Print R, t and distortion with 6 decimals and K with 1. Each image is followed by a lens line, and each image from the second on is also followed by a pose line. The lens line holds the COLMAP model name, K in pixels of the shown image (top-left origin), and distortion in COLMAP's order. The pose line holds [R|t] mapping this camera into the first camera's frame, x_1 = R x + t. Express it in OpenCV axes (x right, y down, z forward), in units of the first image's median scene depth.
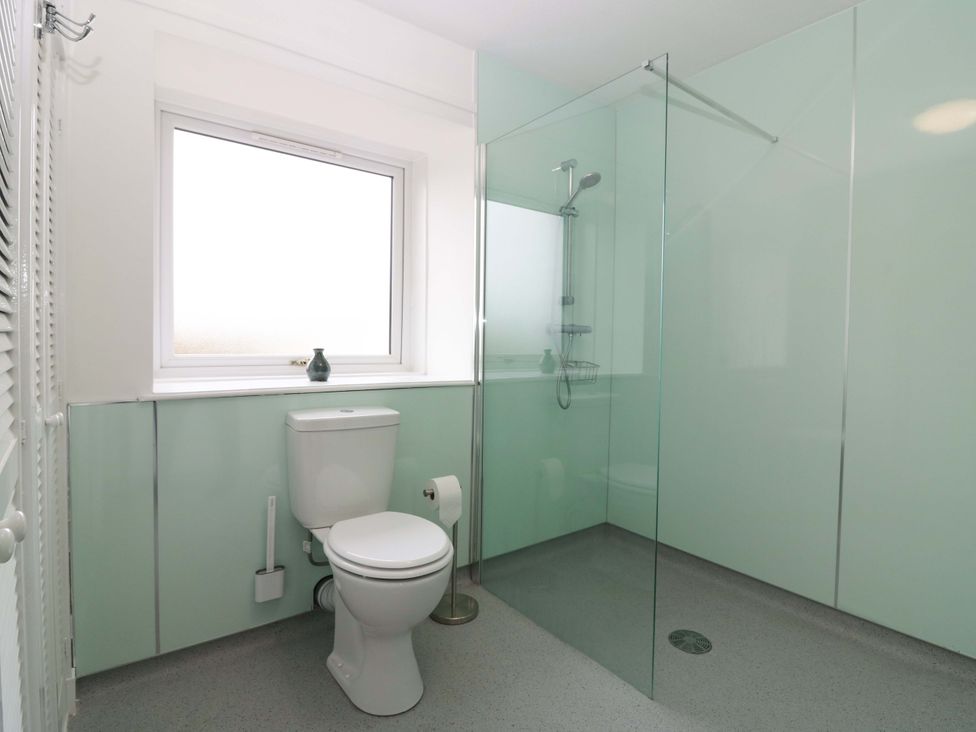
lens RADIAL K [[537.2, 0, 487.6], [0, 537.2, 363.1], [0, 0, 1]] dist [-0.001355, -0.011671]
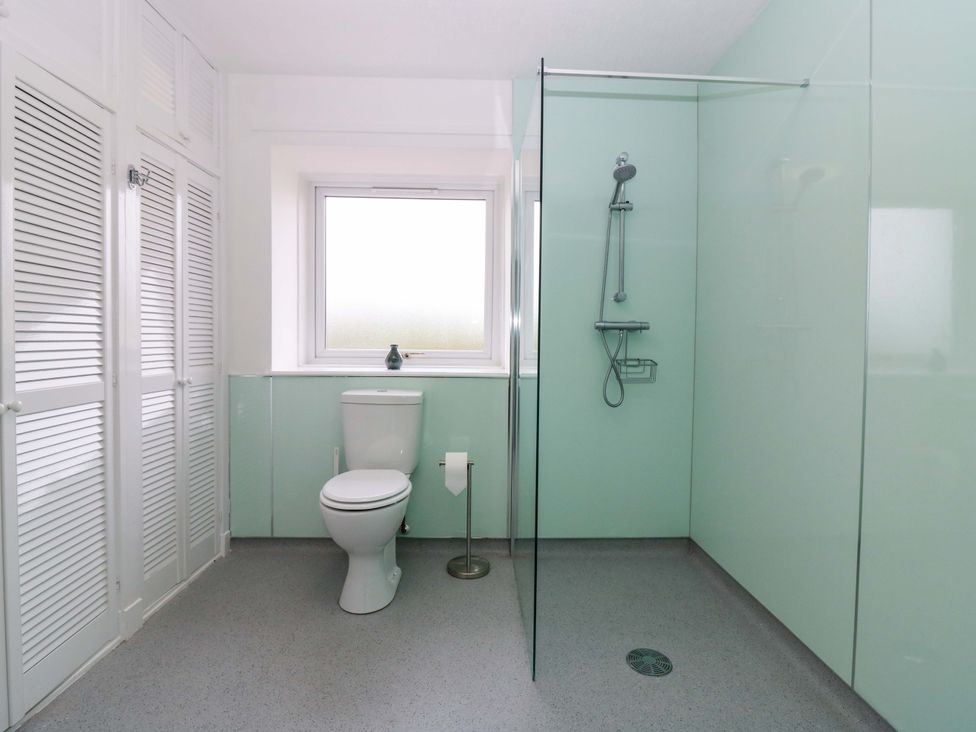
lens RADIAL K [[537.2, 0, 482.6], [0, 537.2, 362.4], [0, 0, 1]] dist [-0.001355, -0.011671]
pose [[0.794939, 0.018884, -0.606396, 0.662900], [-0.023419, 0.999726, 0.000433, 0.010420], [0.606237, 0.013857, 0.795163, 0.082745]]
